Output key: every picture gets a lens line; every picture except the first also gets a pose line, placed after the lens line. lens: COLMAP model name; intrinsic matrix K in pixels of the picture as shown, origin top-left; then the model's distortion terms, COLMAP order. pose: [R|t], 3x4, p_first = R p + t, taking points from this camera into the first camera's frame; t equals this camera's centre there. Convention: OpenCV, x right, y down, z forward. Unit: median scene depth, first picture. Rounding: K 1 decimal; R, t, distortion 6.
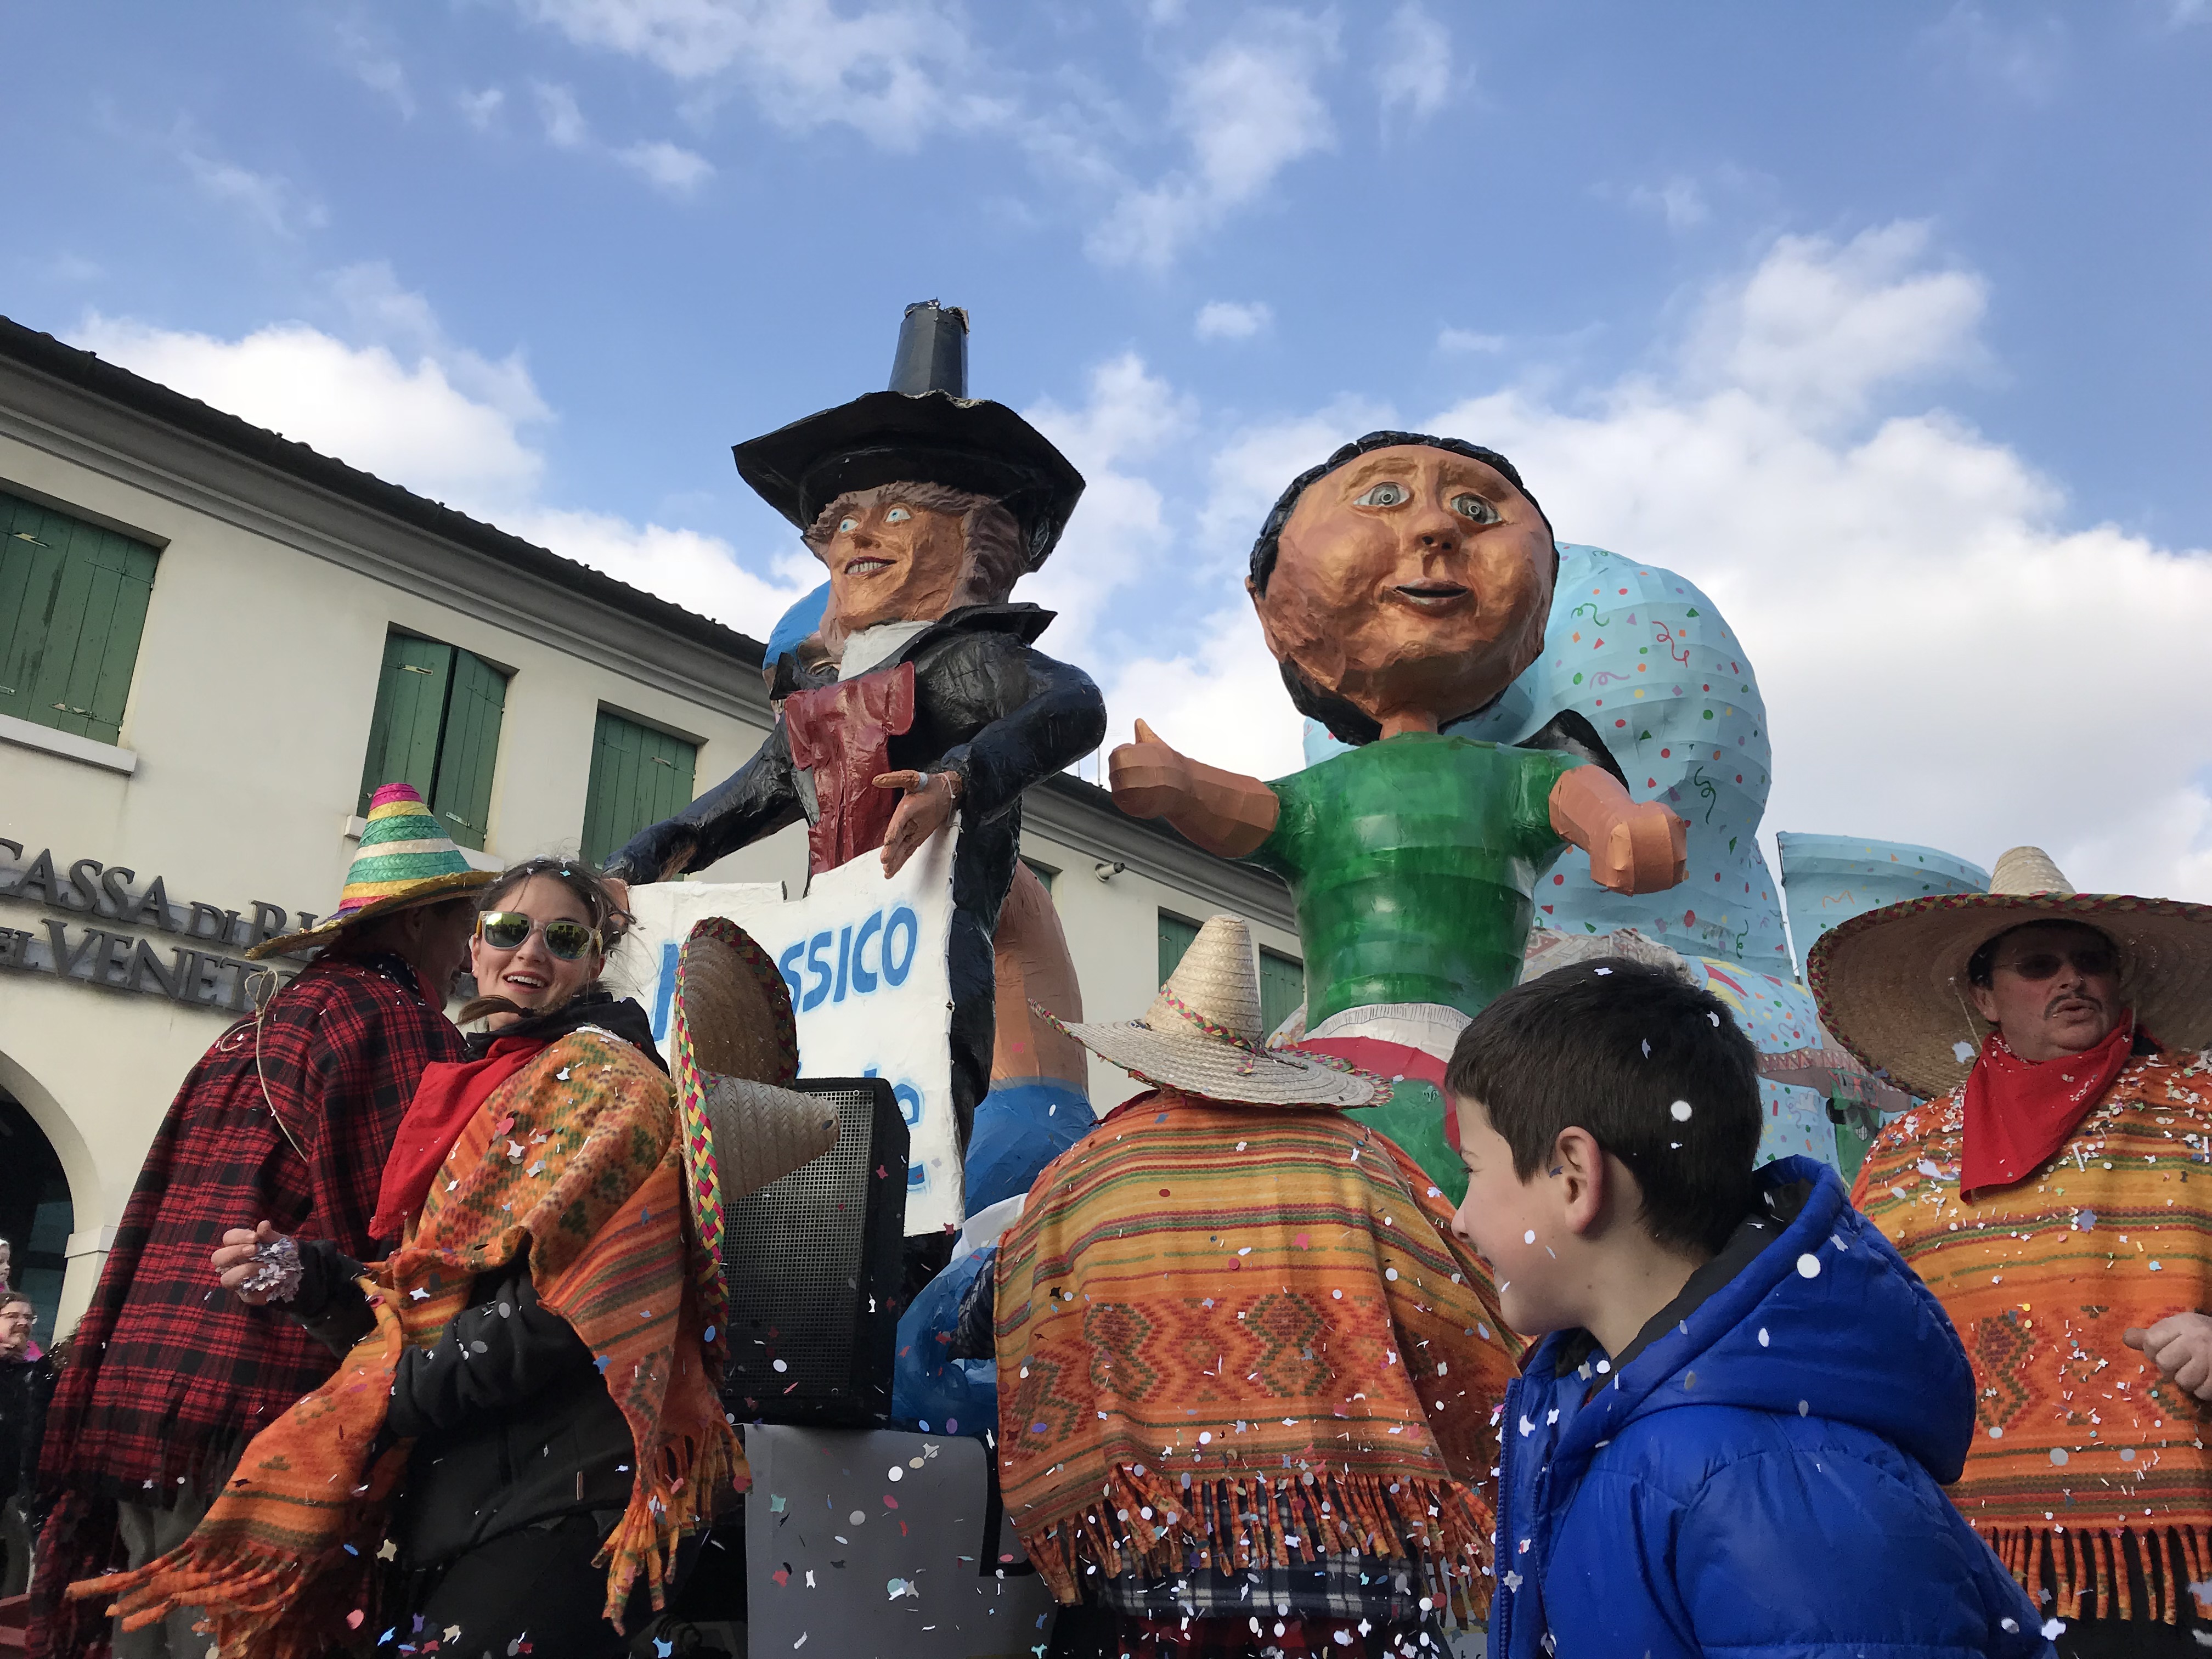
lens RADIAL K [[1826.2, 0, 1106.0], [0, 1826.2, 829.5], [0, 0, 1]] dist [0.005450, 0.003214]
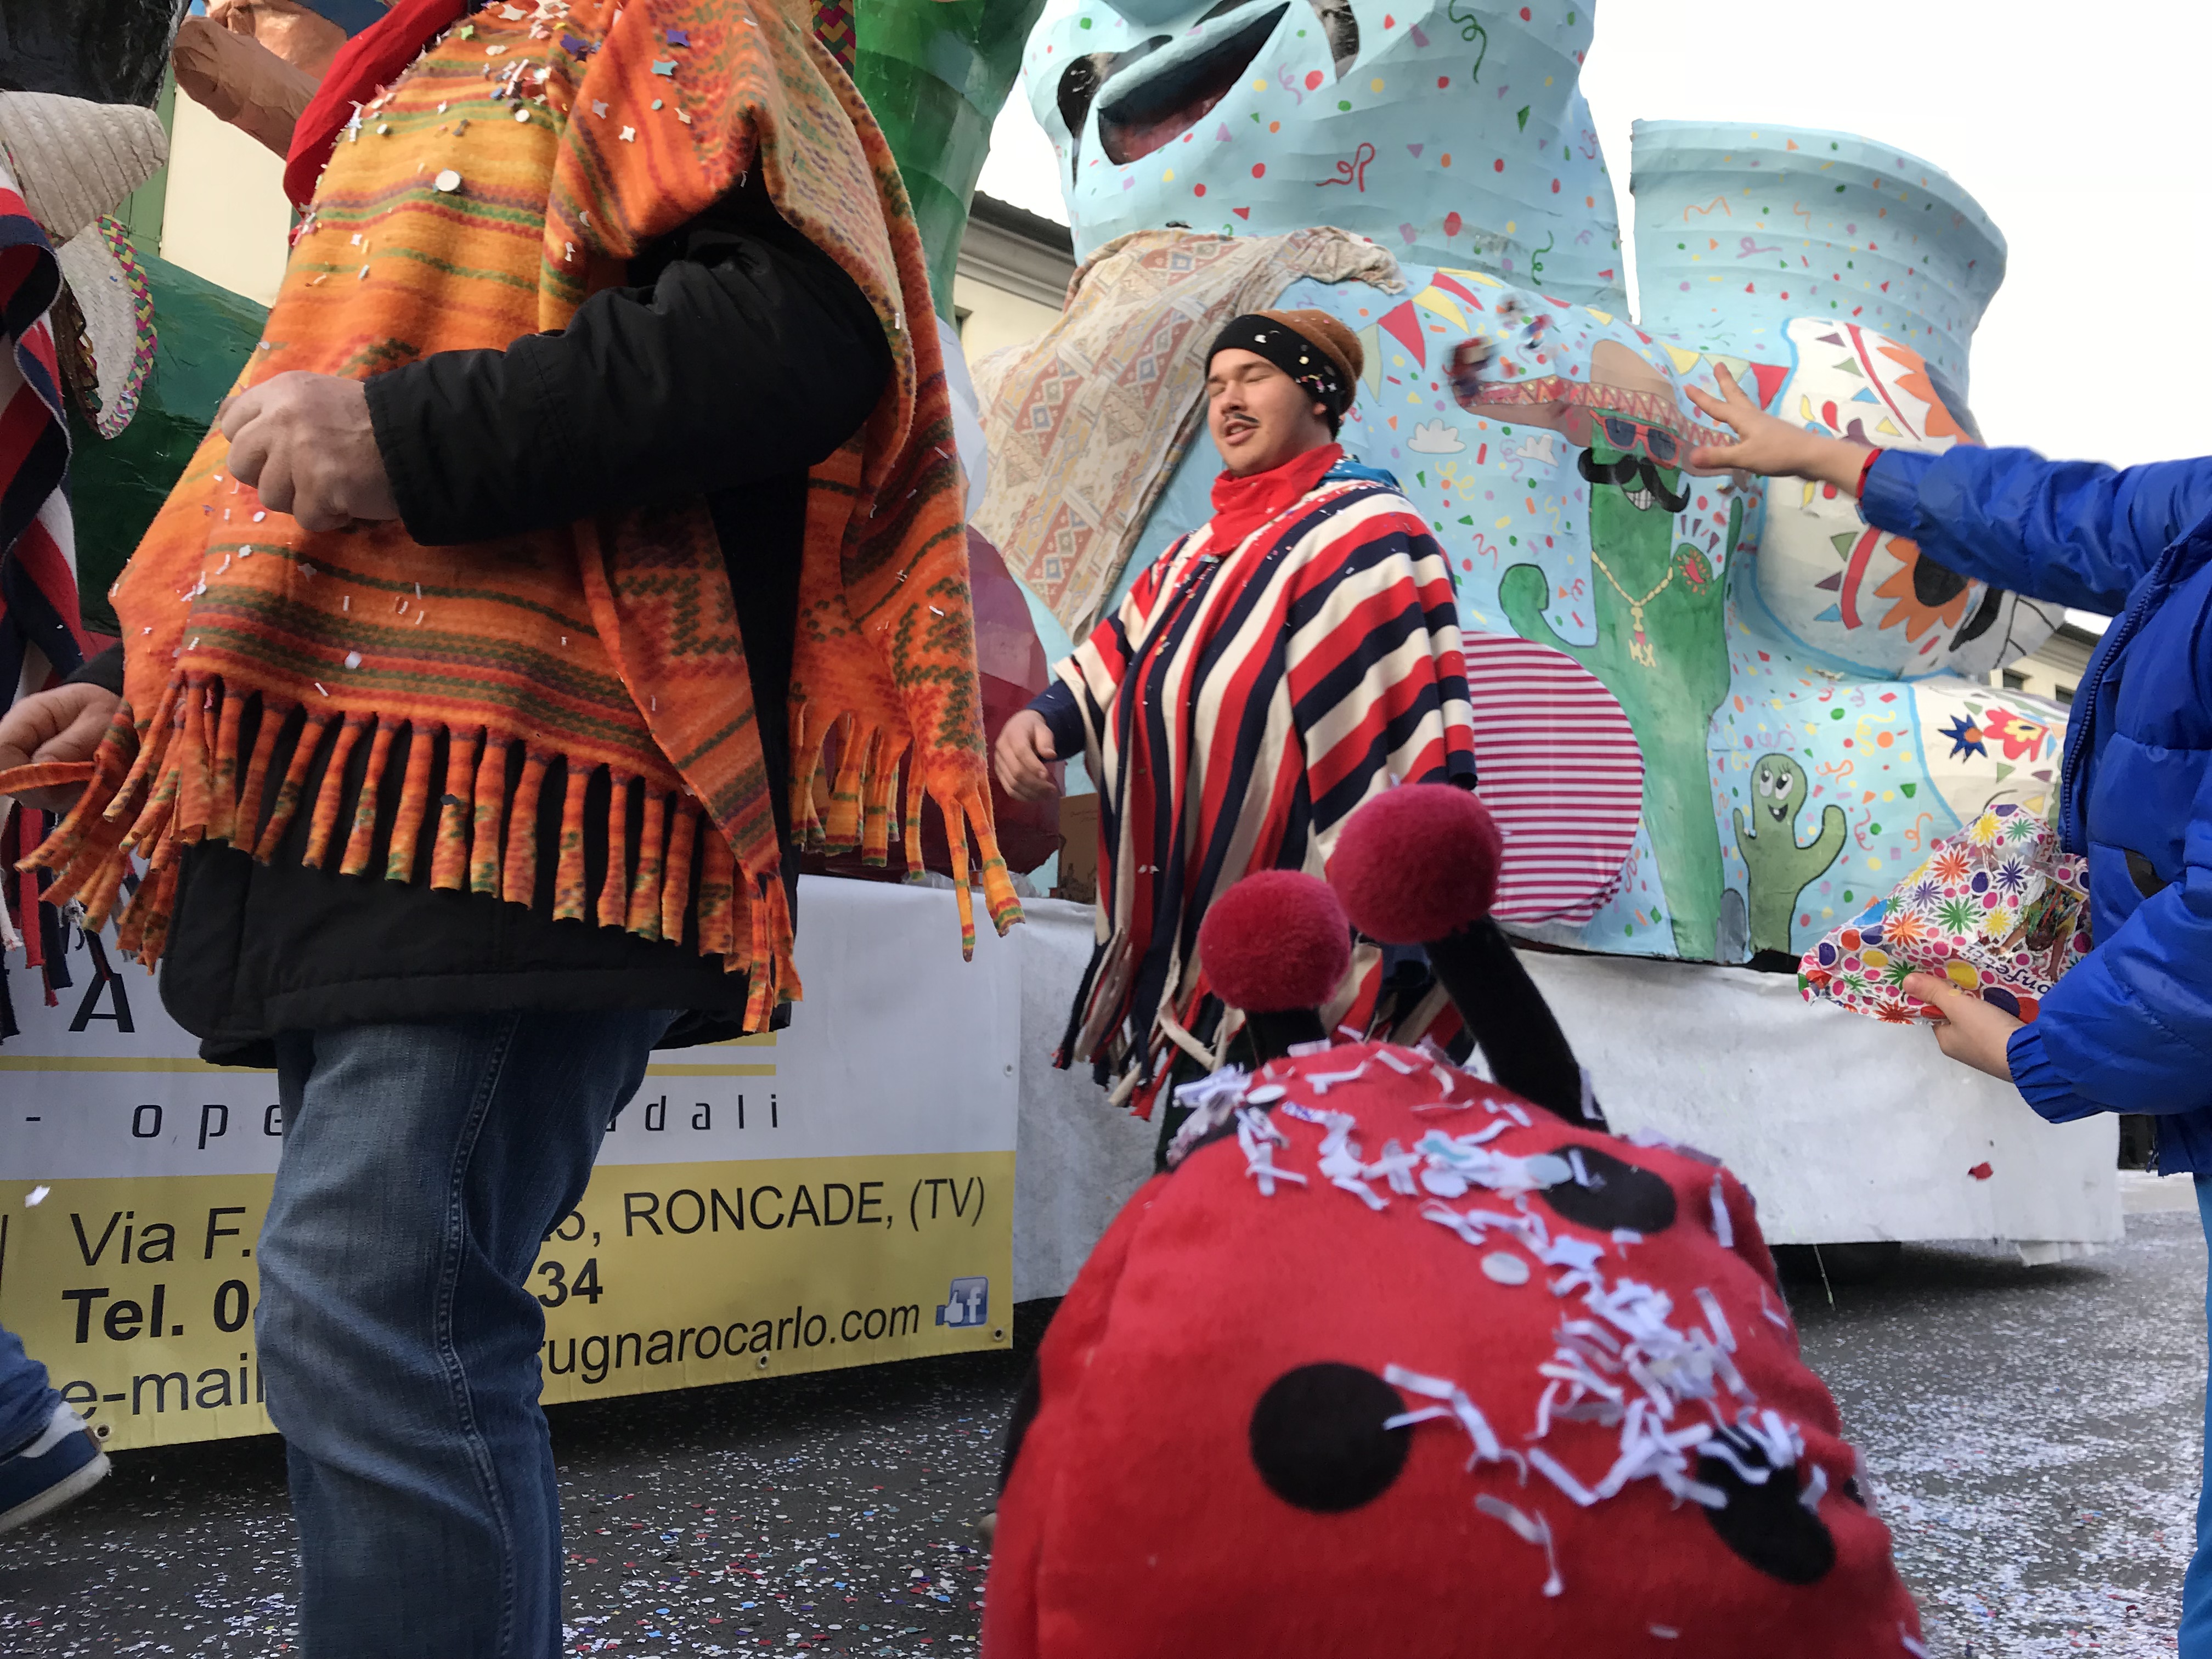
lens RADIAL K [[1826.2, 0, 1106.0], [0, 1826.2, 829.5], [0, 0, 1]] dist [0.005450, 0.003214]
pose [[0.987552, 0.009575, -0.156999, 0.297969], [0.025963, 0.974530, 0.222749, 0.118088], [0.155133, -0.224052, 0.962151, 0.215923]]
